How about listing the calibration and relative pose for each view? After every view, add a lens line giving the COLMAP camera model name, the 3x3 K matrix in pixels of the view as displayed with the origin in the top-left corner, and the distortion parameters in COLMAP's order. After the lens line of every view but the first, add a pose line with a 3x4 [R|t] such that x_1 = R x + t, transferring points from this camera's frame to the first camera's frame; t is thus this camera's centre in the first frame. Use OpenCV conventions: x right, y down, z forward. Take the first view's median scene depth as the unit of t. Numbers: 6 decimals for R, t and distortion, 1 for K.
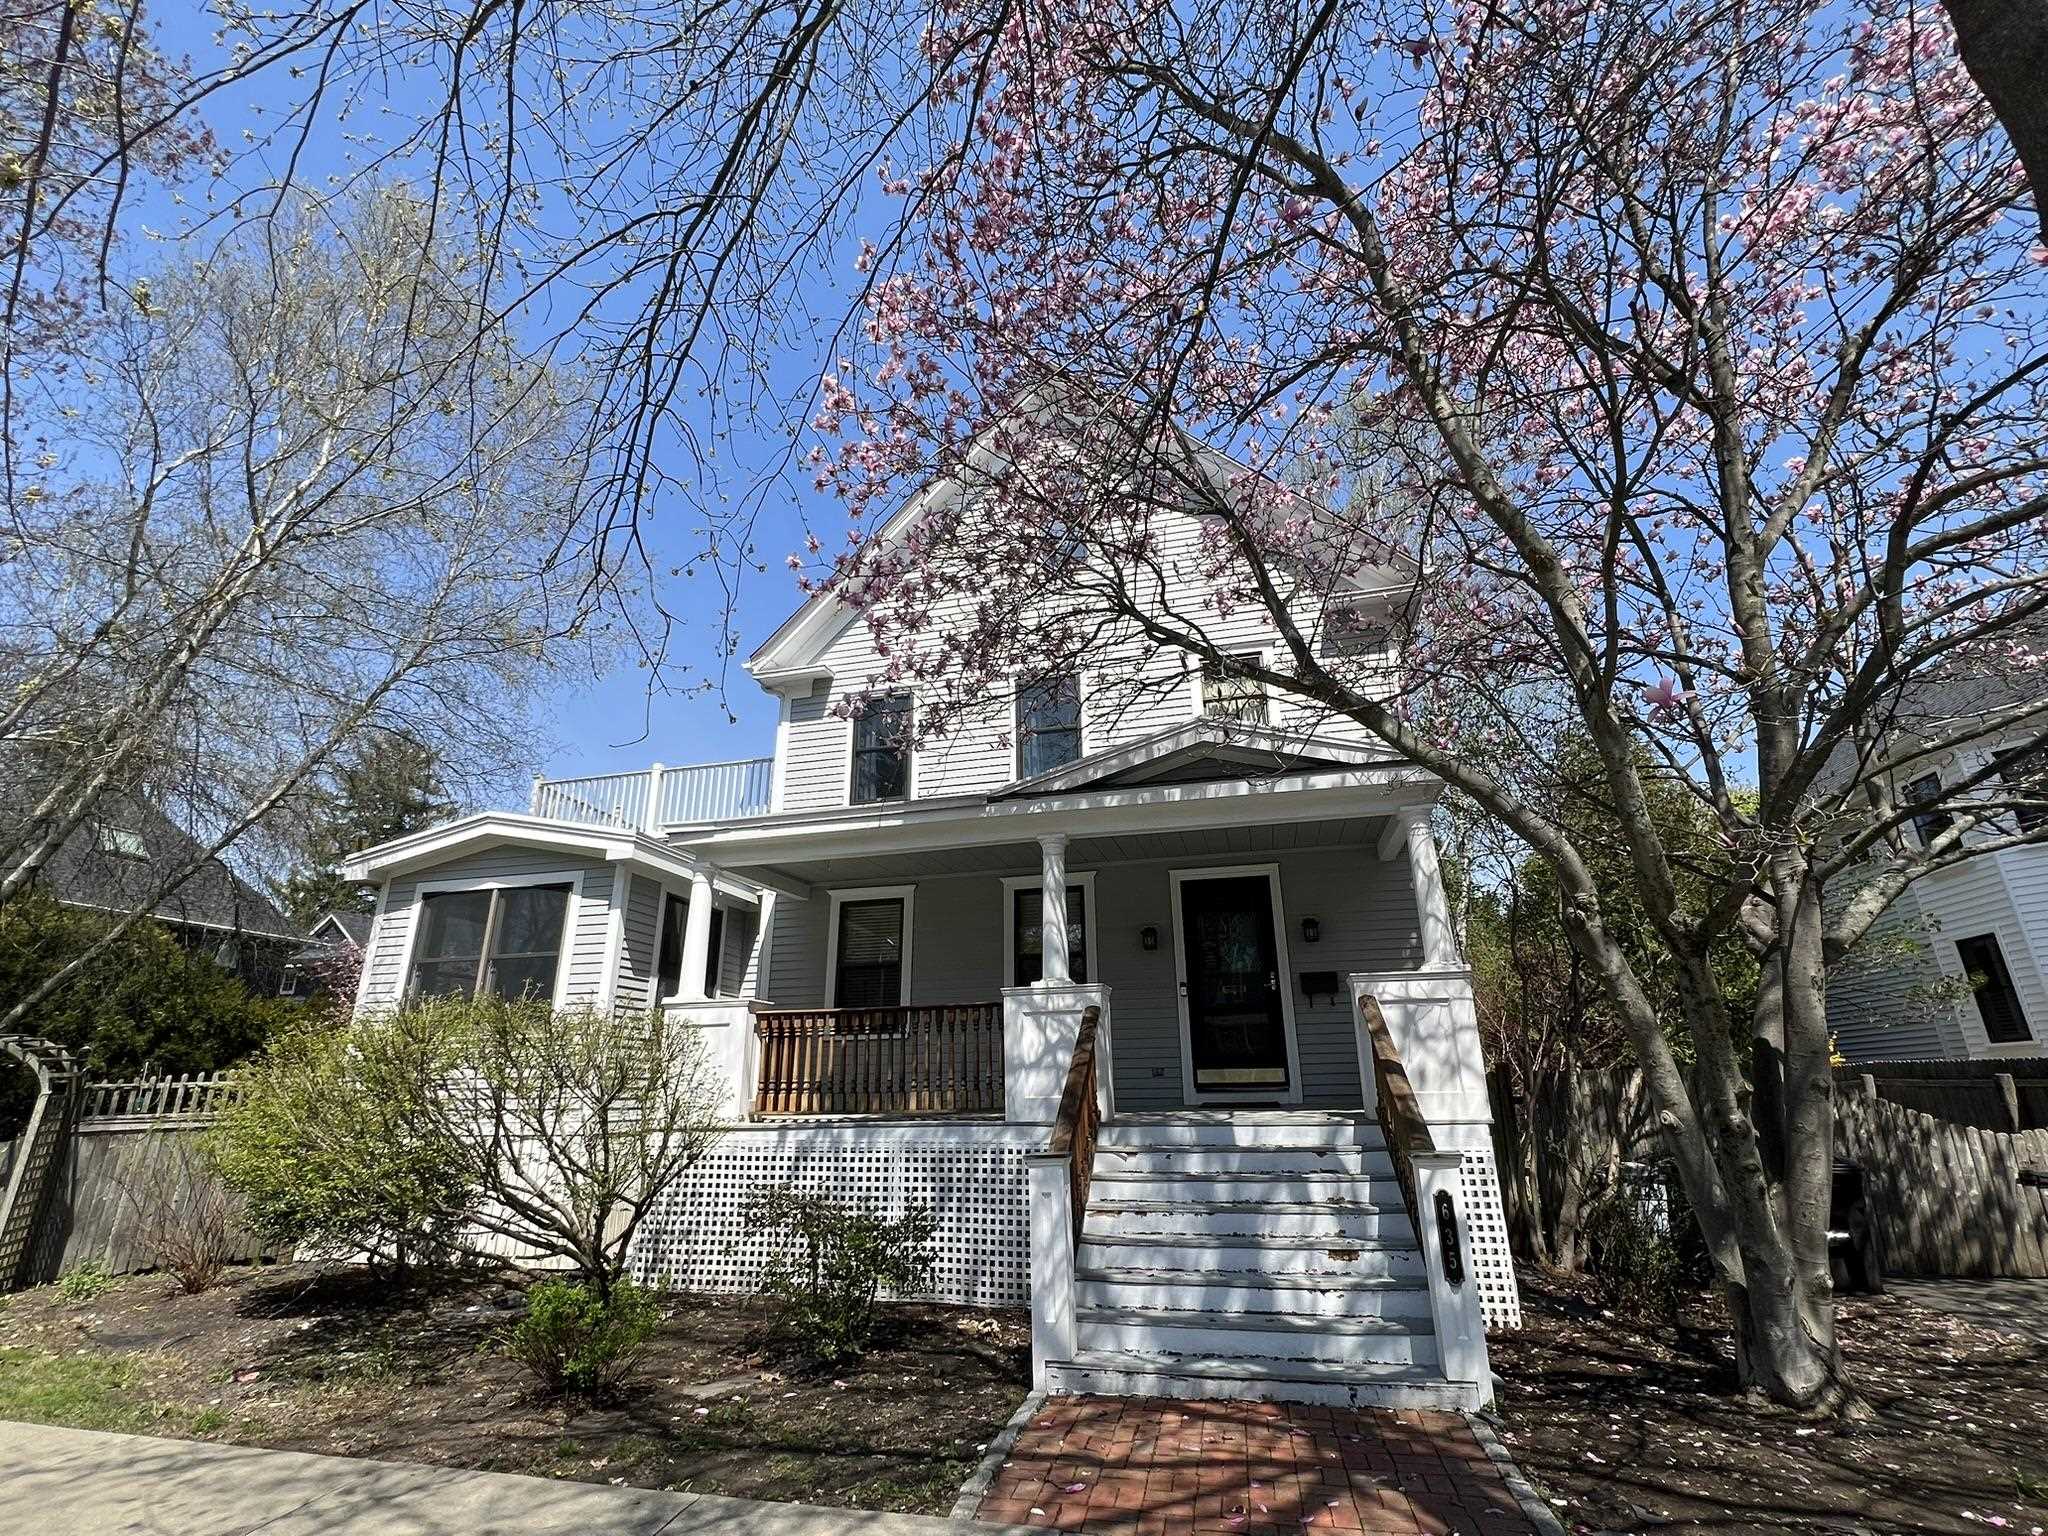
lens RADIAL K [[919.8, 0, 1024.0], [0, 919.8, 768.0], [0, 0, 1]] dist [-0.000782, -0.000041]
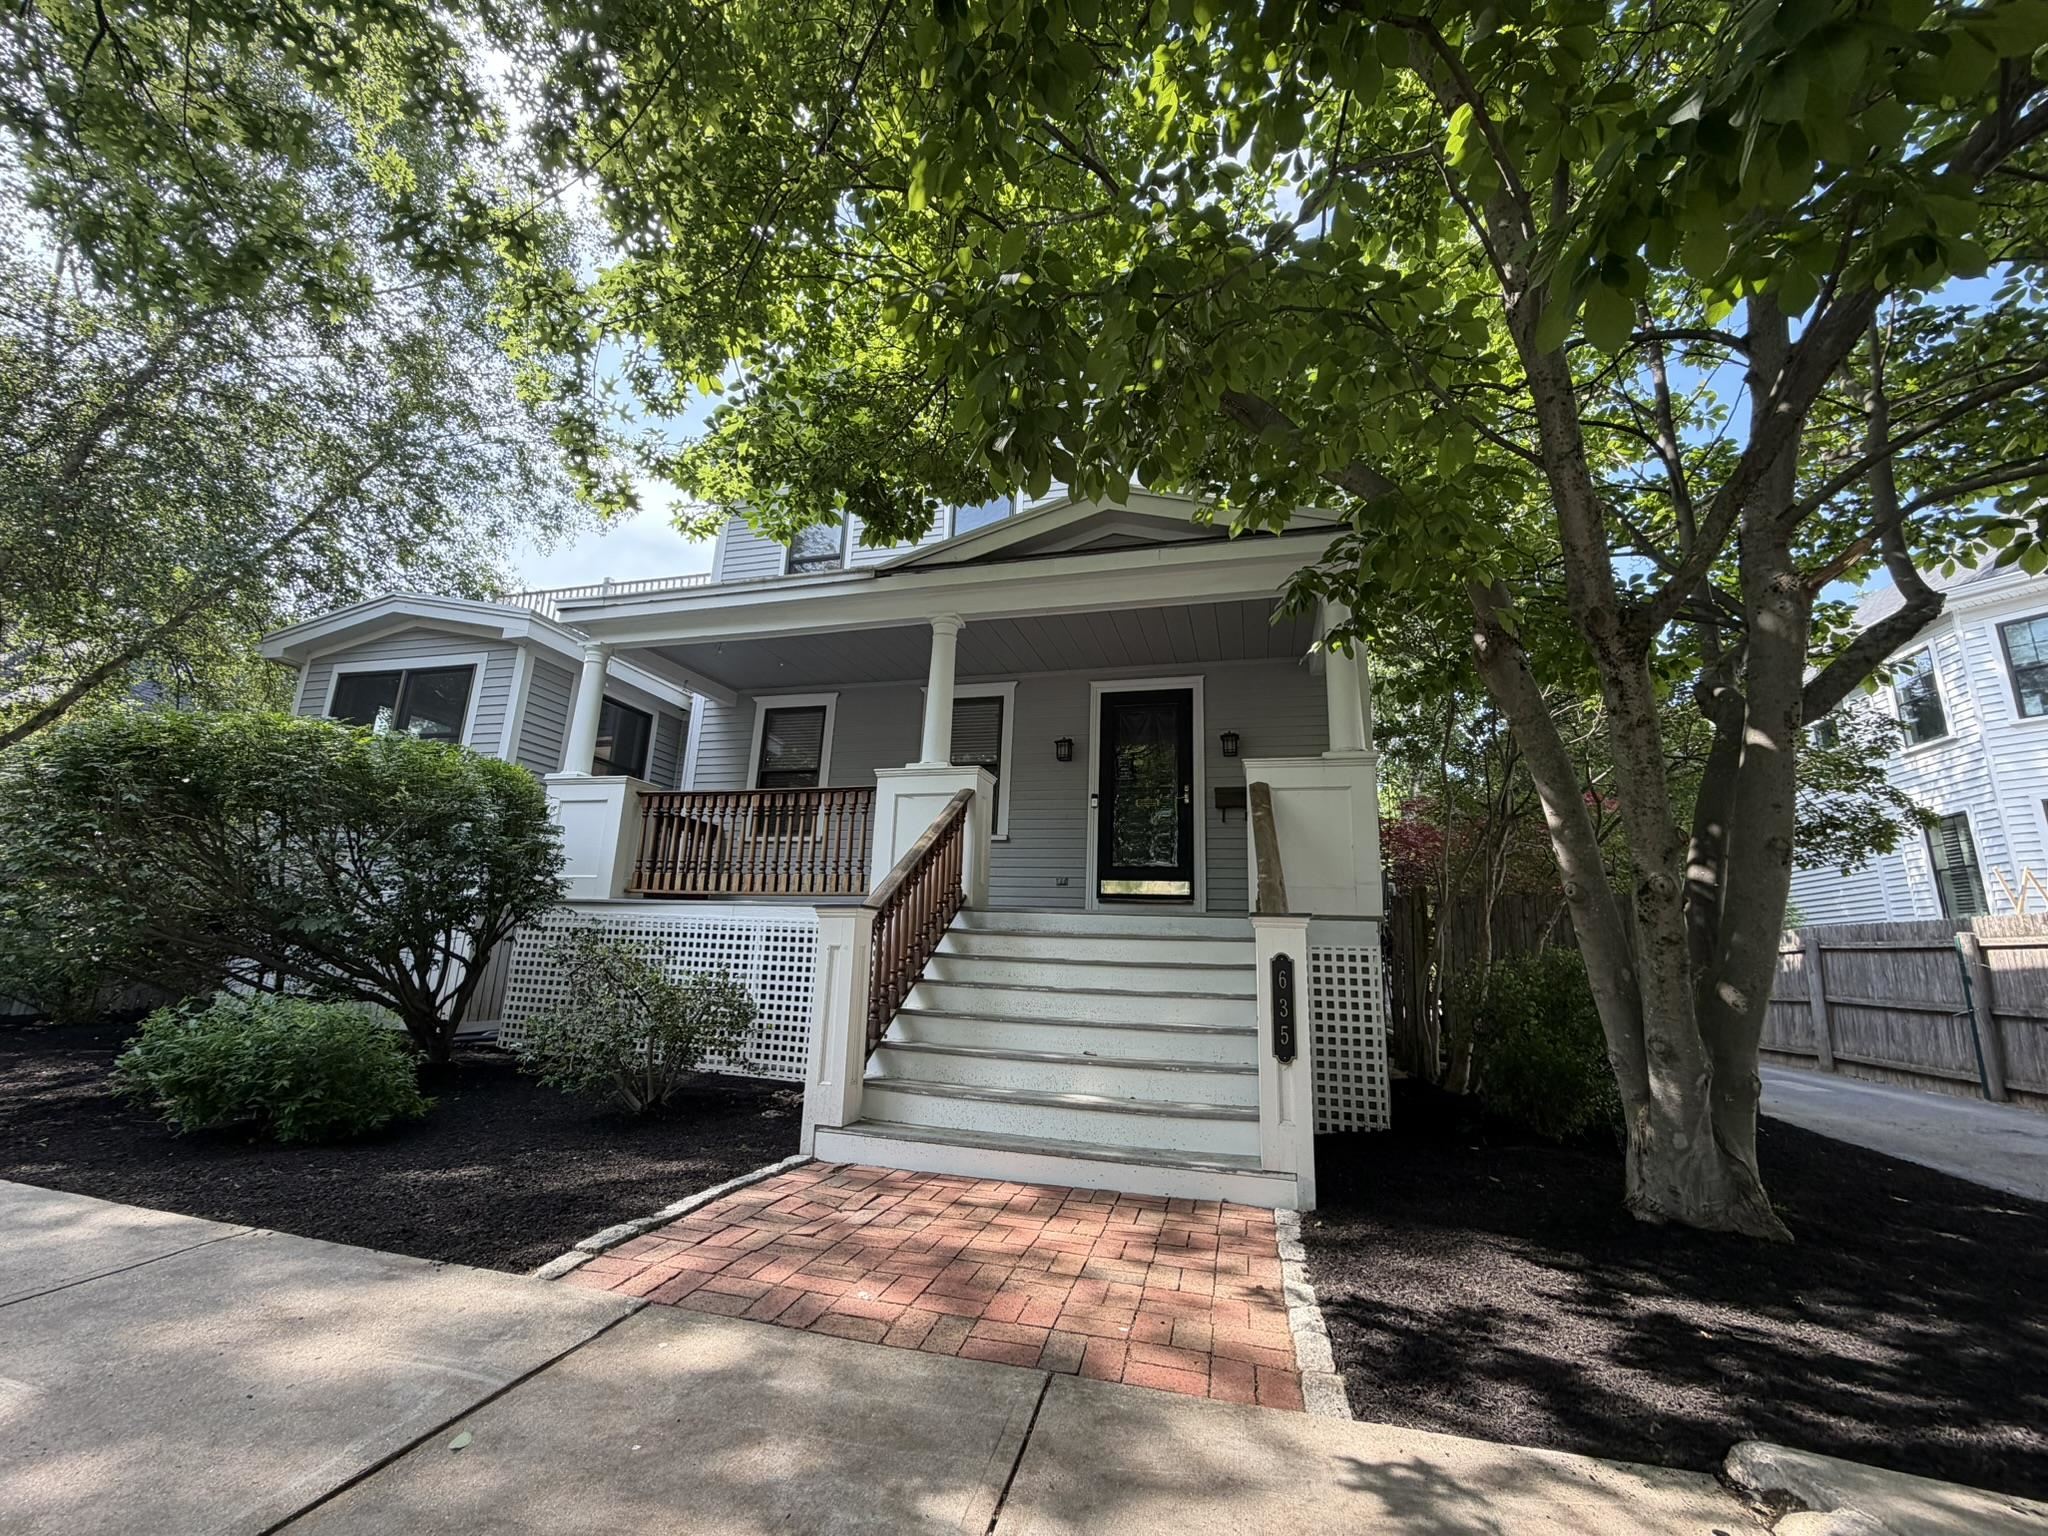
lens RADIAL K [[805.7, 0, 1024.0], [0, 805.7, 768.0], [0, 0, 1]] dist [-0.000474, -0.000011]
pose [[0.998156, 0.043511, -0.042330, 0.148722], [-0.038943, 0.993885, 0.103324, 0.135749], [0.046567, -0.101485, 0.993747, 0.176050]]
